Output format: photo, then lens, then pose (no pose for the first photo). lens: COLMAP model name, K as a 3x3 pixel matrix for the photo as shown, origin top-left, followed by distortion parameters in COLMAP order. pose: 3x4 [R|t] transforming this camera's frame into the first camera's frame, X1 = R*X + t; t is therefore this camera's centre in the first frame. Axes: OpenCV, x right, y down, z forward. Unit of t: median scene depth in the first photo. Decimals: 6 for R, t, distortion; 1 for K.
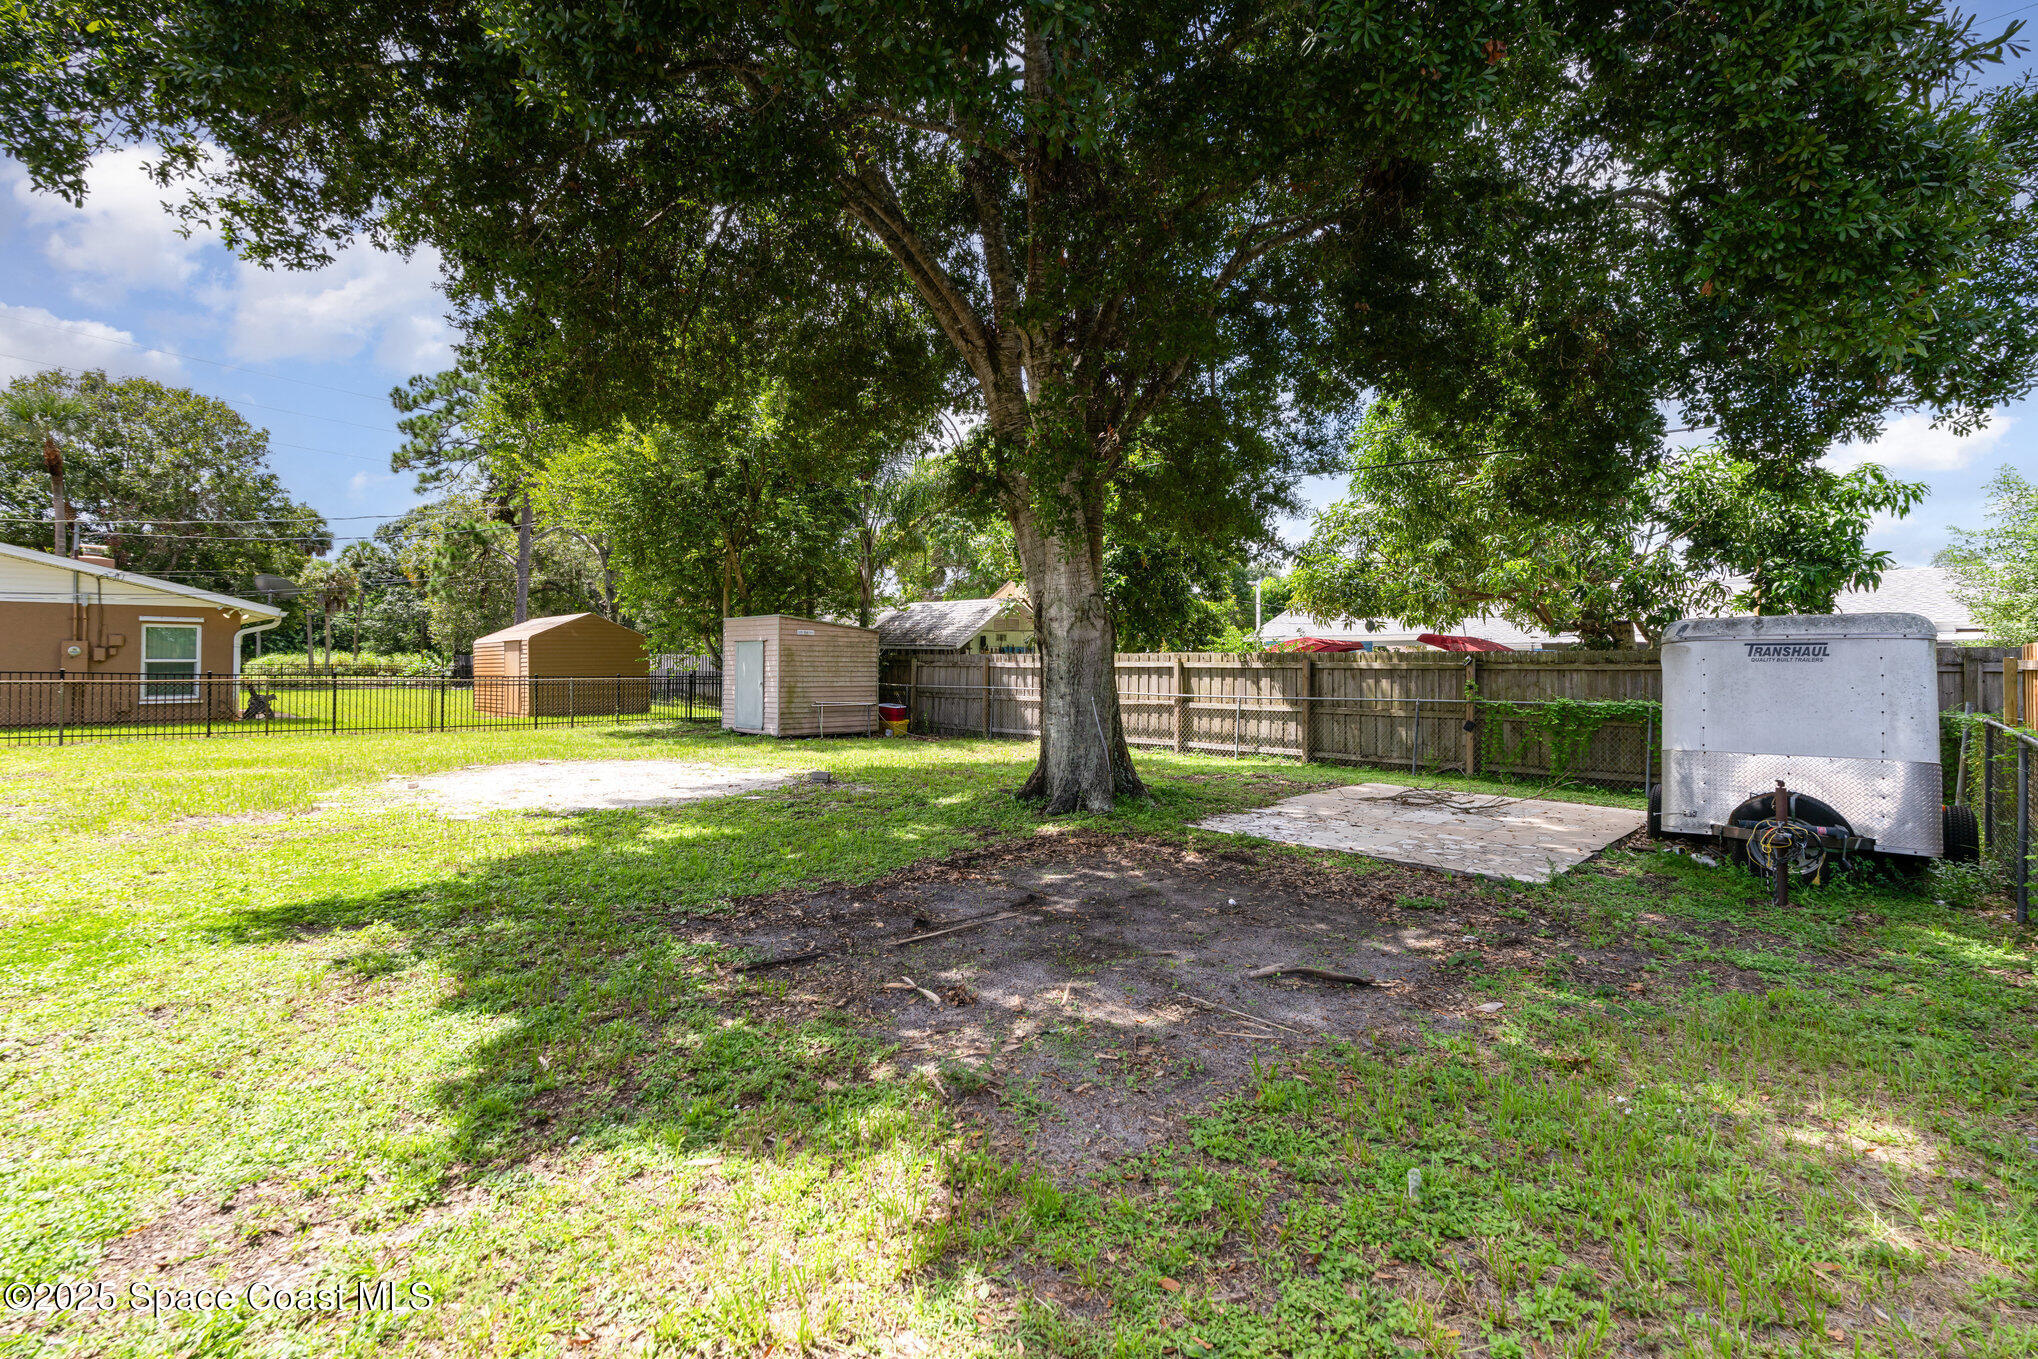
lens RADIAL K [[899.8, 0, 1020.7], [0, 899.8, 658.4], [0, 0, 1]] dist [-0.000930, -0.000160]
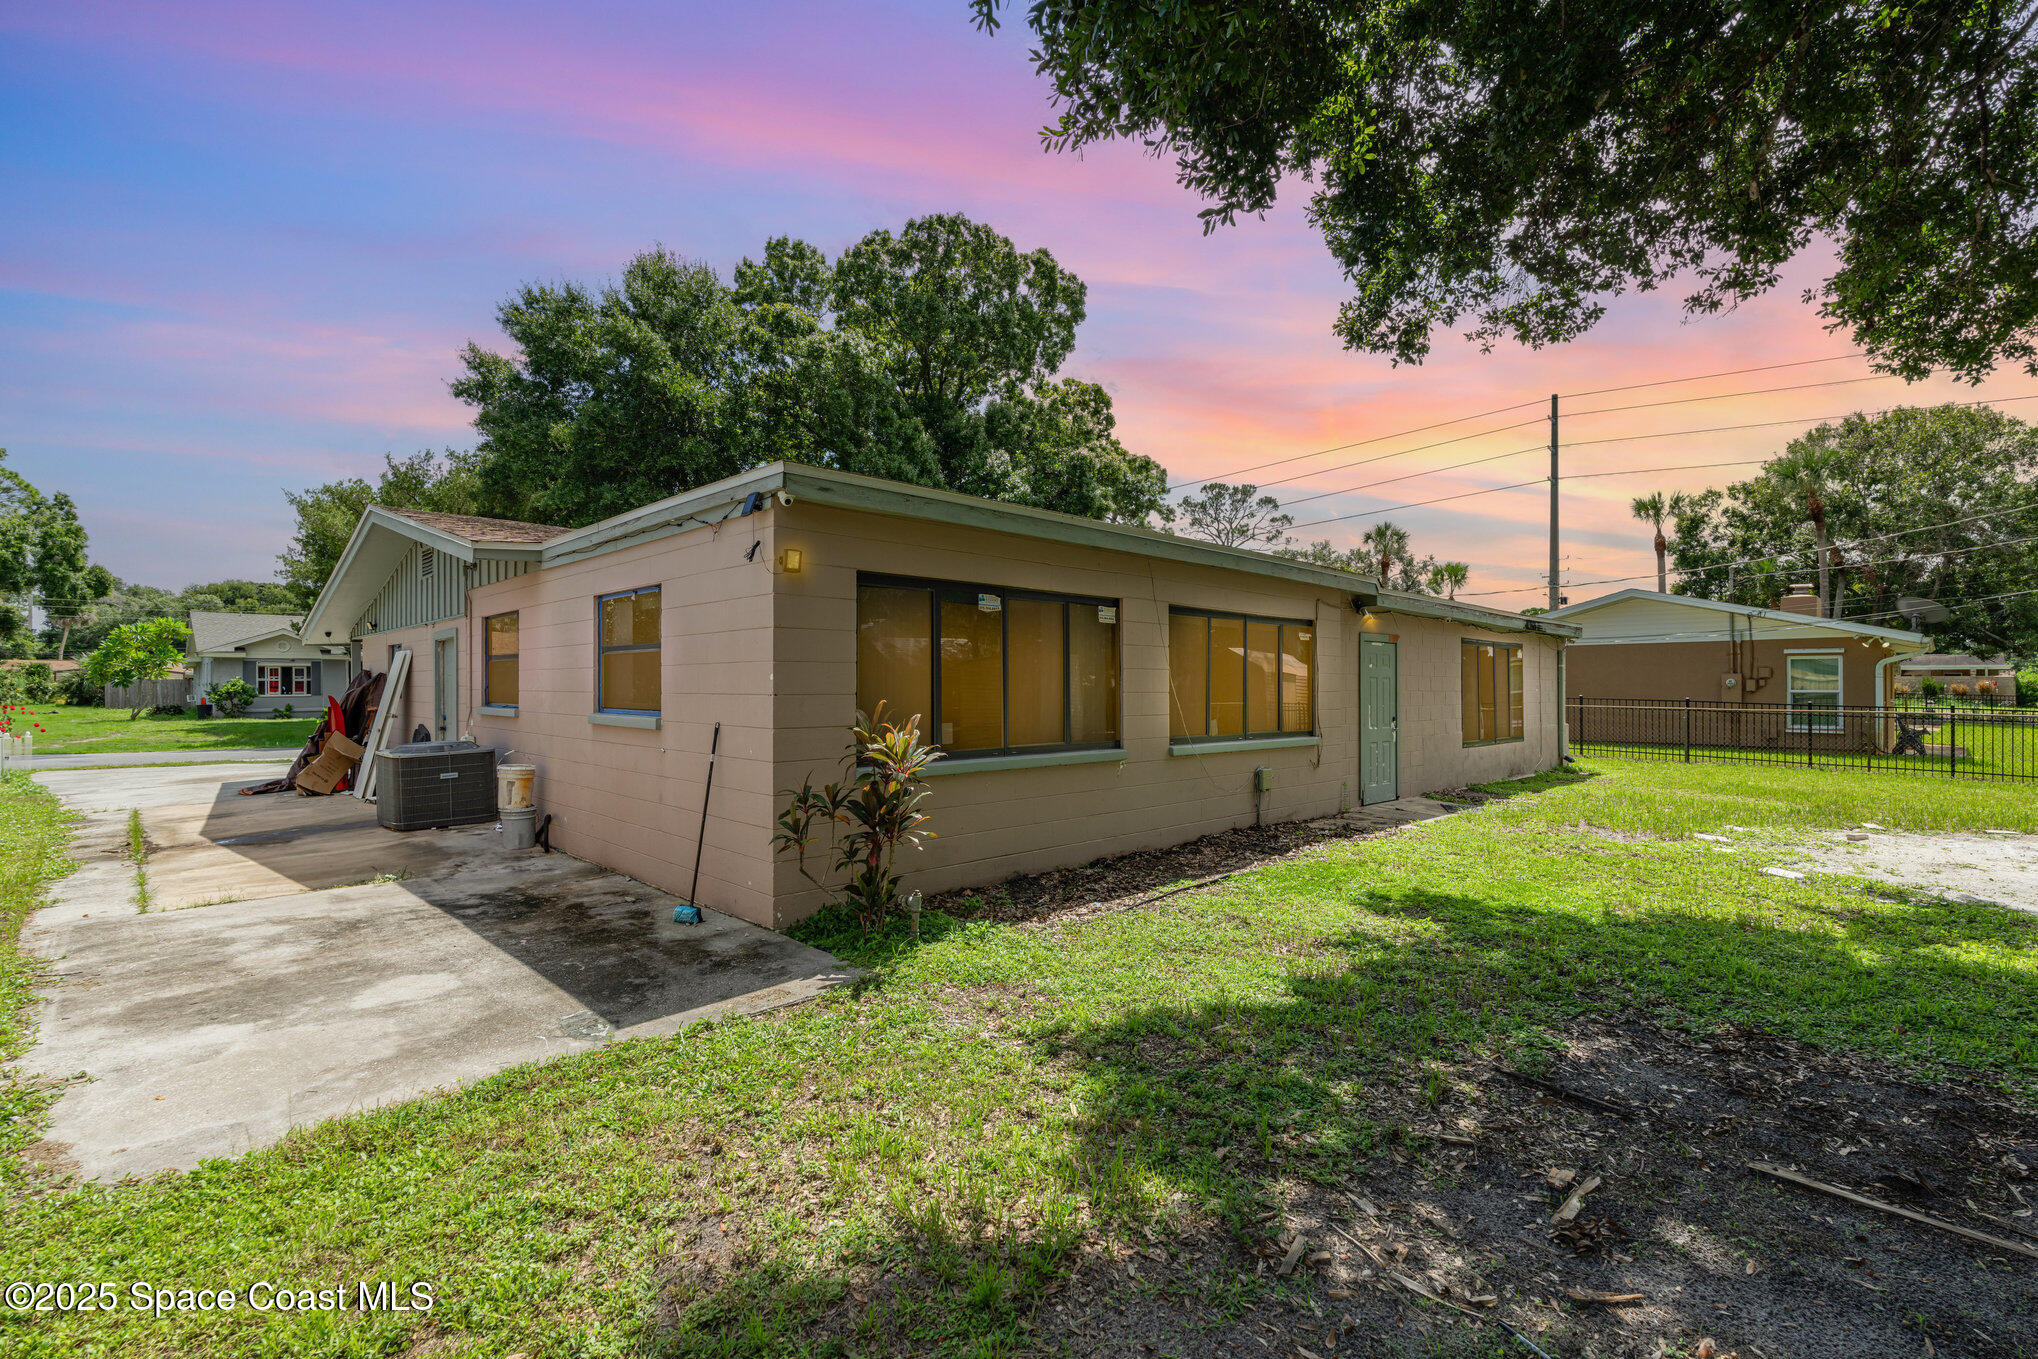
lens RADIAL K [[902.6, 0, 1019.0], [0, 902.6, 679.5], [0, 0, 1]] dist [0.001516, -0.000096]
pose [[-0.008109, -0.010827, -0.999909, 0.094208], [0.000249, 0.999941, -0.010830, -0.000001], [0.999967, -0.000337, -0.008106, 0.104429]]
